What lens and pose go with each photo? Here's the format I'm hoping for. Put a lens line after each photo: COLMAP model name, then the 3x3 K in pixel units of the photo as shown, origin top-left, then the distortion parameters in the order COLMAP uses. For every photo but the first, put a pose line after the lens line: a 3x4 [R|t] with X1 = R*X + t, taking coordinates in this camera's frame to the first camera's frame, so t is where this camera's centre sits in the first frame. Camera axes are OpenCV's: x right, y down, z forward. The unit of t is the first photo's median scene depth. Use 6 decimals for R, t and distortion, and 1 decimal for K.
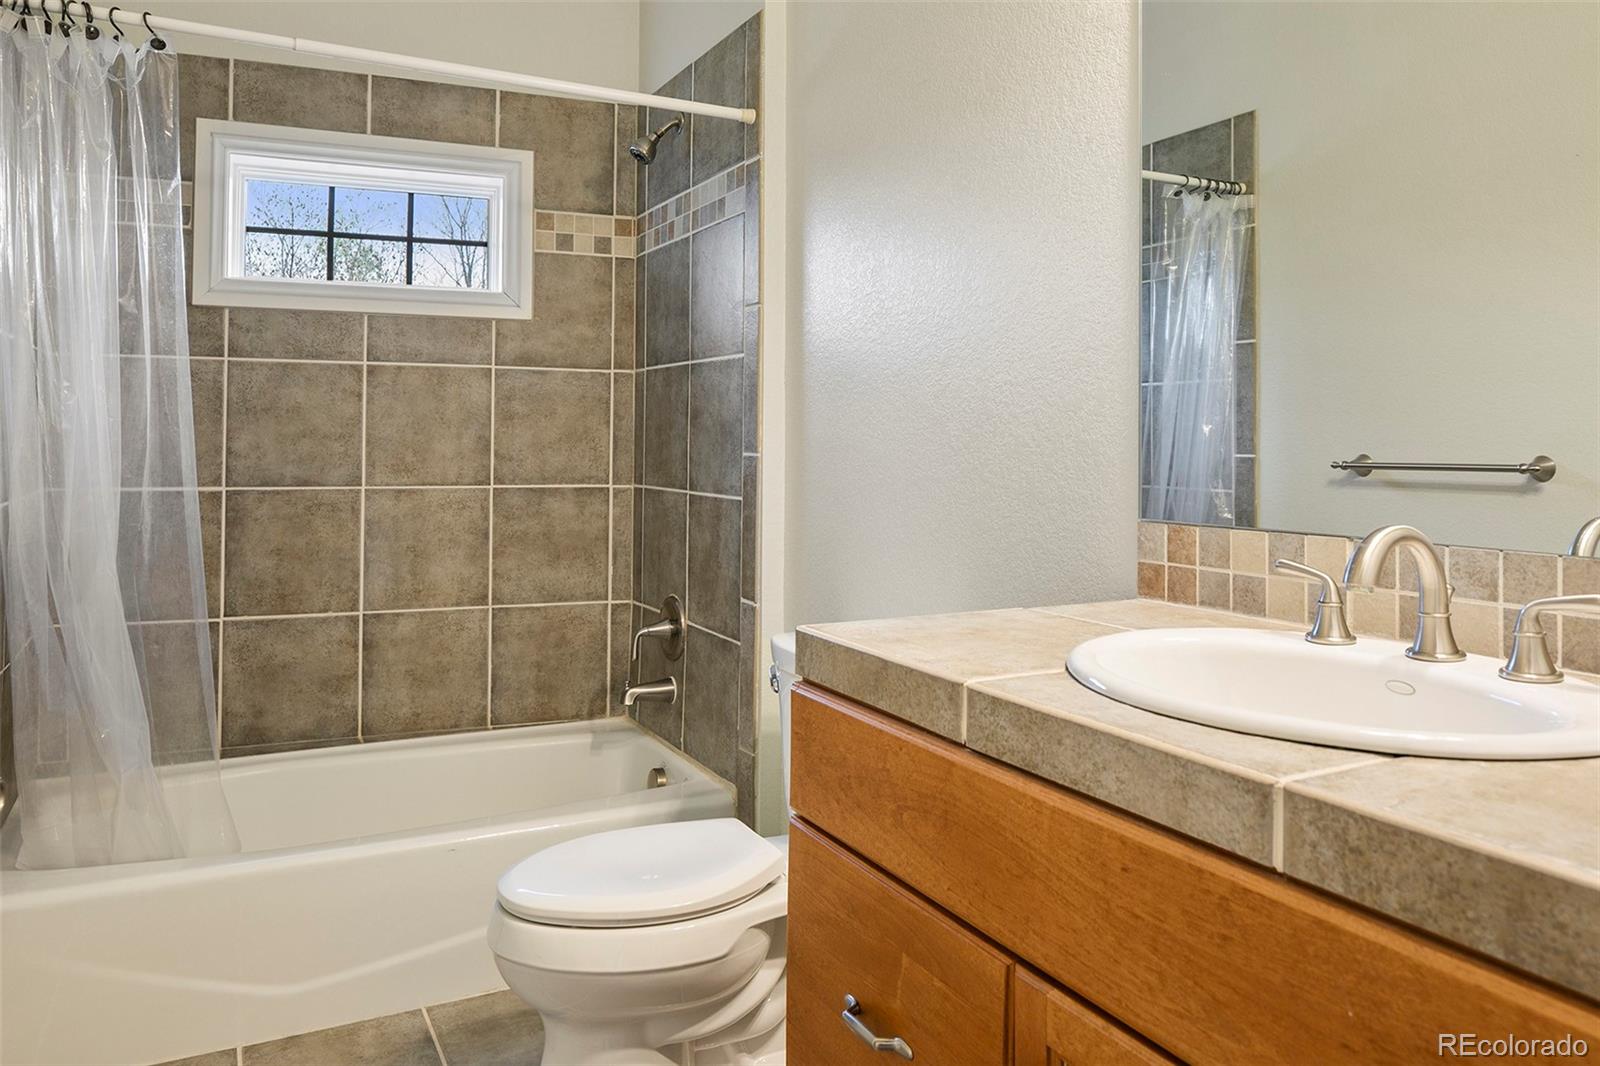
lens RADIAL K [[1119.6, 0, 797.4], [0, 1119.6, 444.7], [0, 0, 1]] dist [-0.003894, -0.000992]
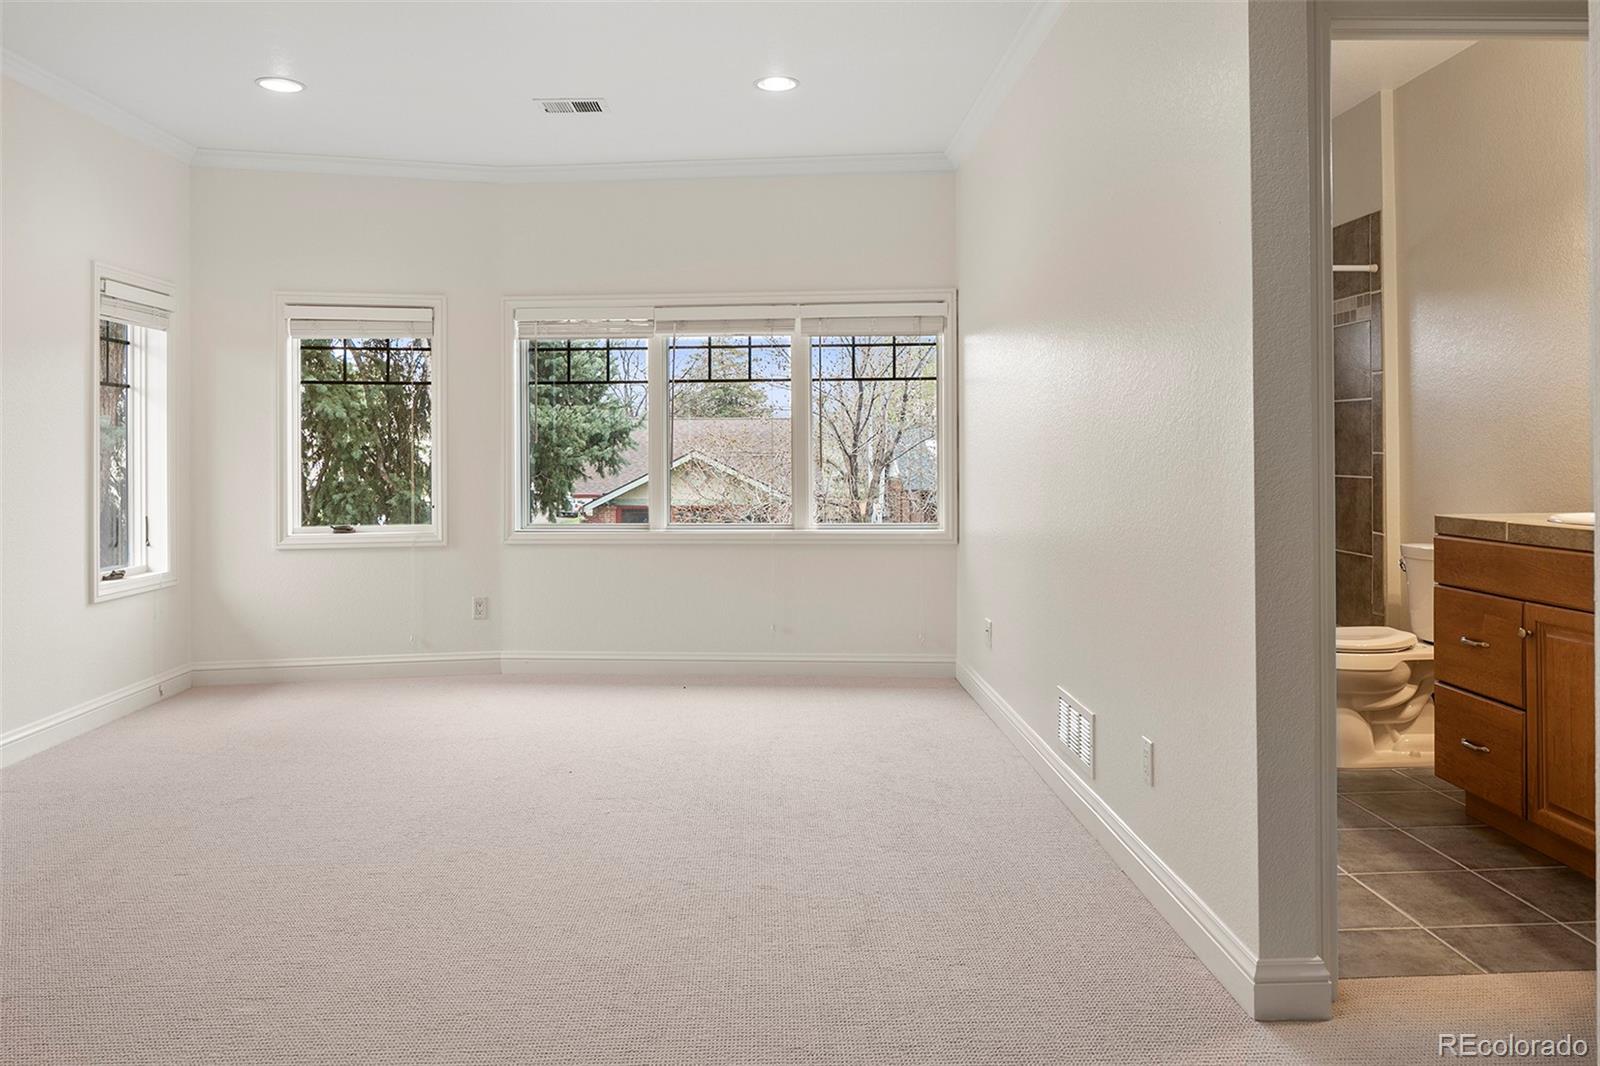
lens RADIAL K [[1119.6, 0, 797.4], [0, 1119.6, 444.7], [0, 0, 1]] dist [-0.003894, -0.000992]
pose [[0.906222, -0.012336, -0.422623, -0.130518], [0.009133, 0.999912, -0.009602, 0.004095], [0.422704, 0.004842, 0.906255, -1.073669]]
